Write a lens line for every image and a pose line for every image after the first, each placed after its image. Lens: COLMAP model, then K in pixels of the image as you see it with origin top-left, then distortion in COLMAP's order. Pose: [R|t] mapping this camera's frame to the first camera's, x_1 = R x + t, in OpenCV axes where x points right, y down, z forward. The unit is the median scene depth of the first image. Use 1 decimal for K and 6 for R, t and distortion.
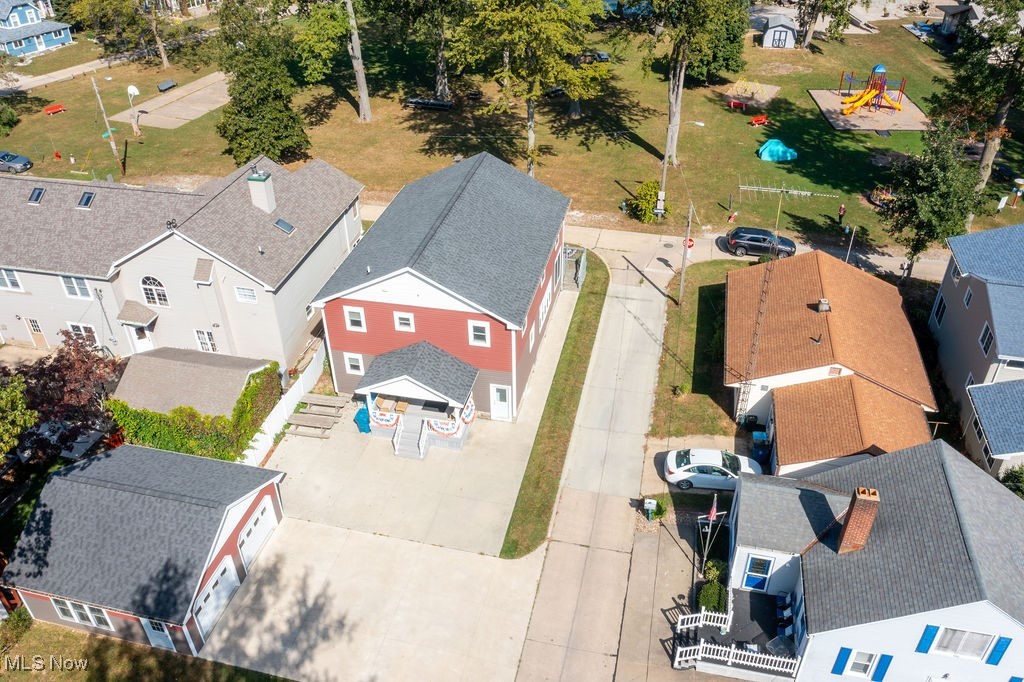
lens RADIAL K [[812.0, 0, 507.7], [0, 812.0, 334.7], [0, 0, 1]] dist [-0.022417, 0.005870]
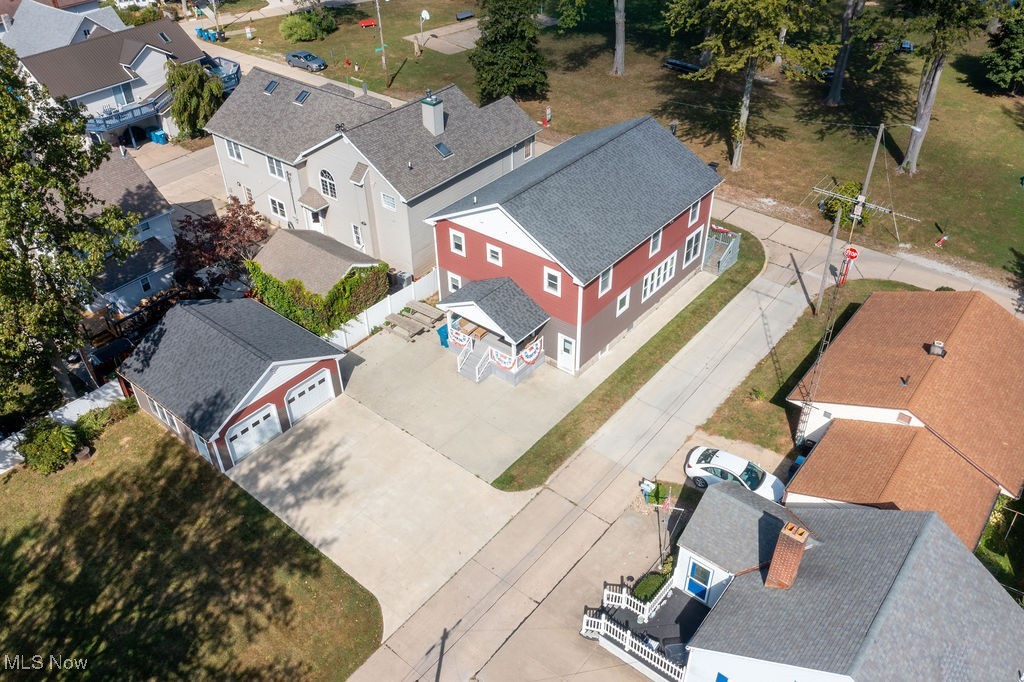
lens RADIAL K [[812.0, 0, 507.7], [0, 812.0, 334.7], [0, 0, 1]] dist [-0.022417, 0.005870]
pose [[0.897592, 0.263109, -0.353699, 0.279902], [-0.246337, 0.964757, 0.092527, -0.016805], [0.365578, 0.004078, 0.930772, 0.011382]]
